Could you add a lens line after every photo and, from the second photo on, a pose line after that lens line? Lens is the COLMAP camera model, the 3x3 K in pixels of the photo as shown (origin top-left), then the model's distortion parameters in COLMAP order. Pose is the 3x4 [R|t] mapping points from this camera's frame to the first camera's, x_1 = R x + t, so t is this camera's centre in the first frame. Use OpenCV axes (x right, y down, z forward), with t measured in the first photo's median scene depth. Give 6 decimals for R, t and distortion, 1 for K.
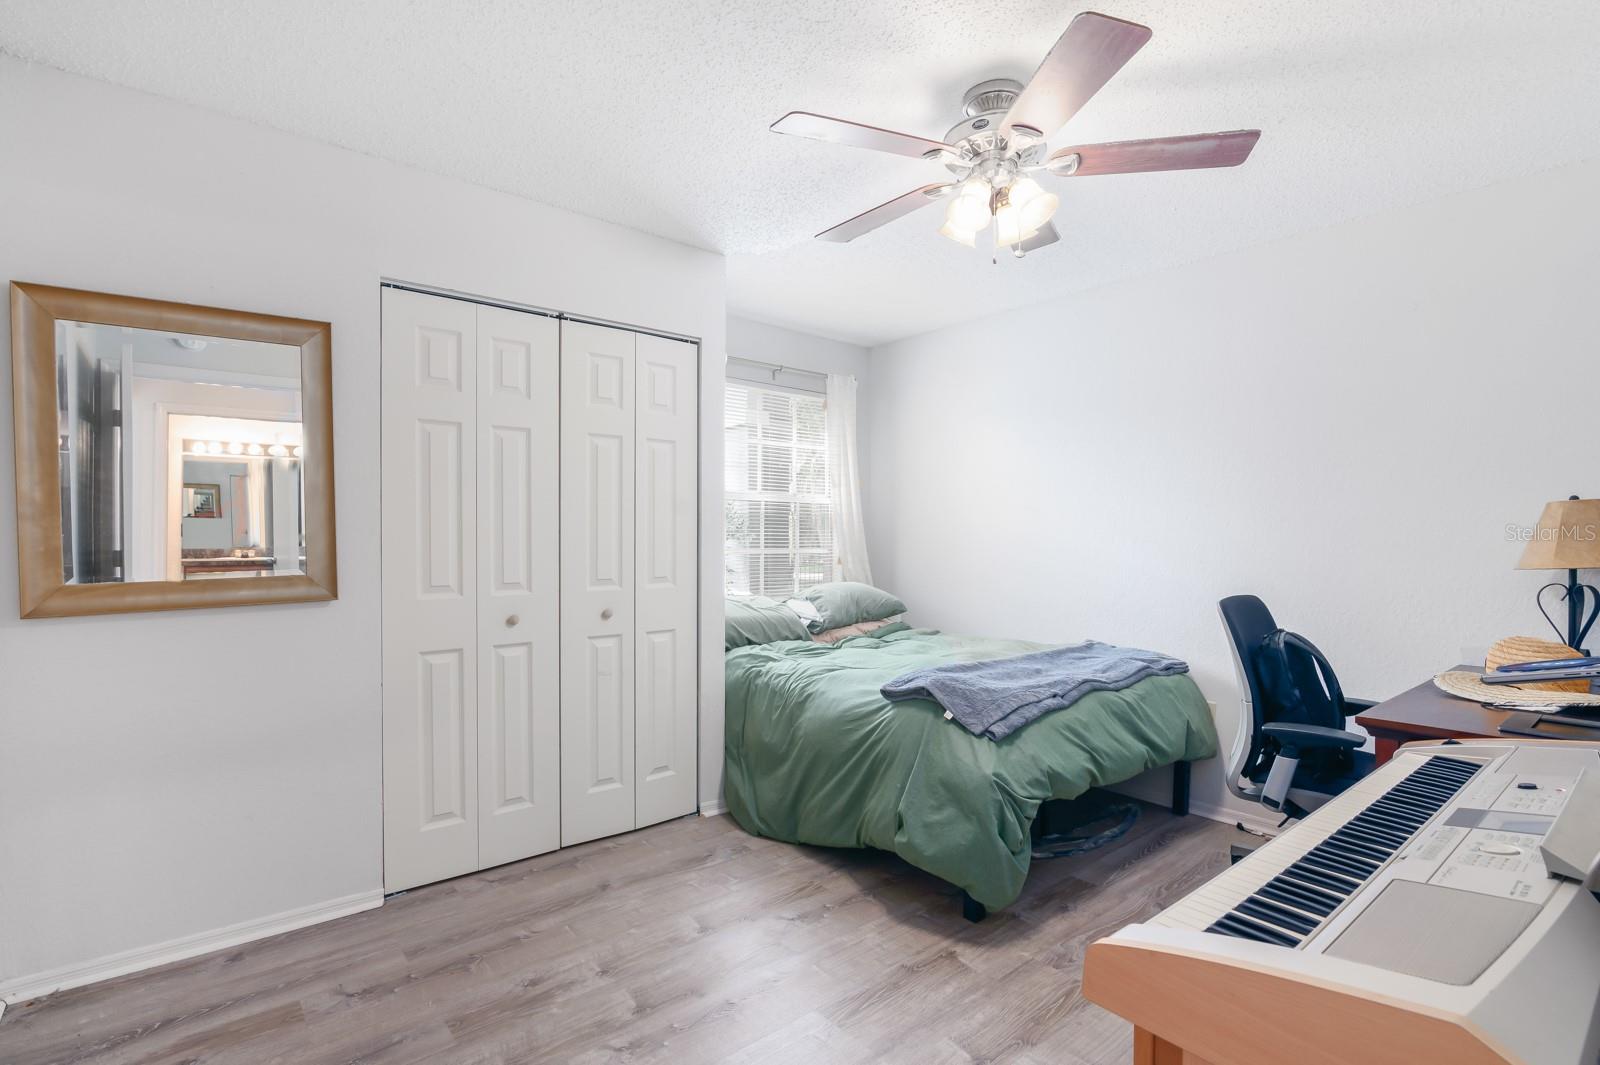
lens RADIAL K [[765.2, 0, 801.0], [0, 765.2, 538.1], [0, 0, 1]] dist [-0.030811, 0.010067]
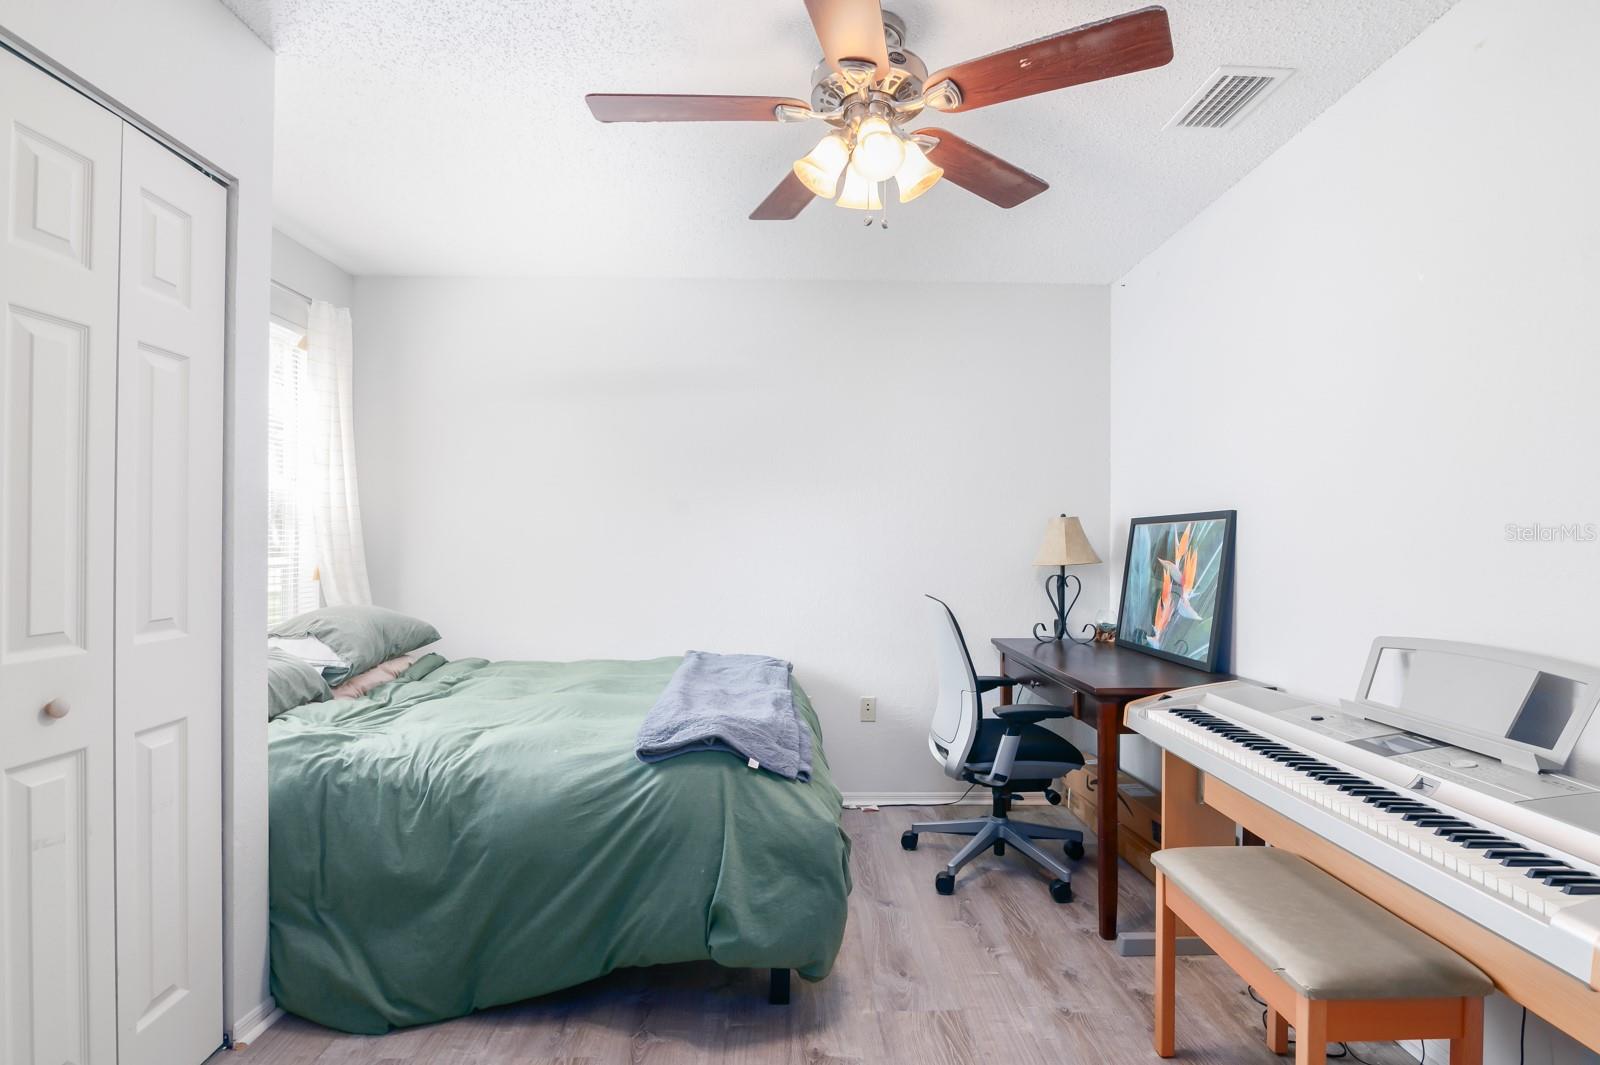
lens RADIAL K [[765.2, 0, 801.0], [0, 765.2, 538.1], [0, 0, 1]] dist [-0.030811, 0.010067]
pose [[0.618258, 0.004533, 0.785962, -0.328381], [-0.002355, 0.999990, -0.003914, -0.002409], [-0.785971, 0.000569, 0.618263, 0.370248]]
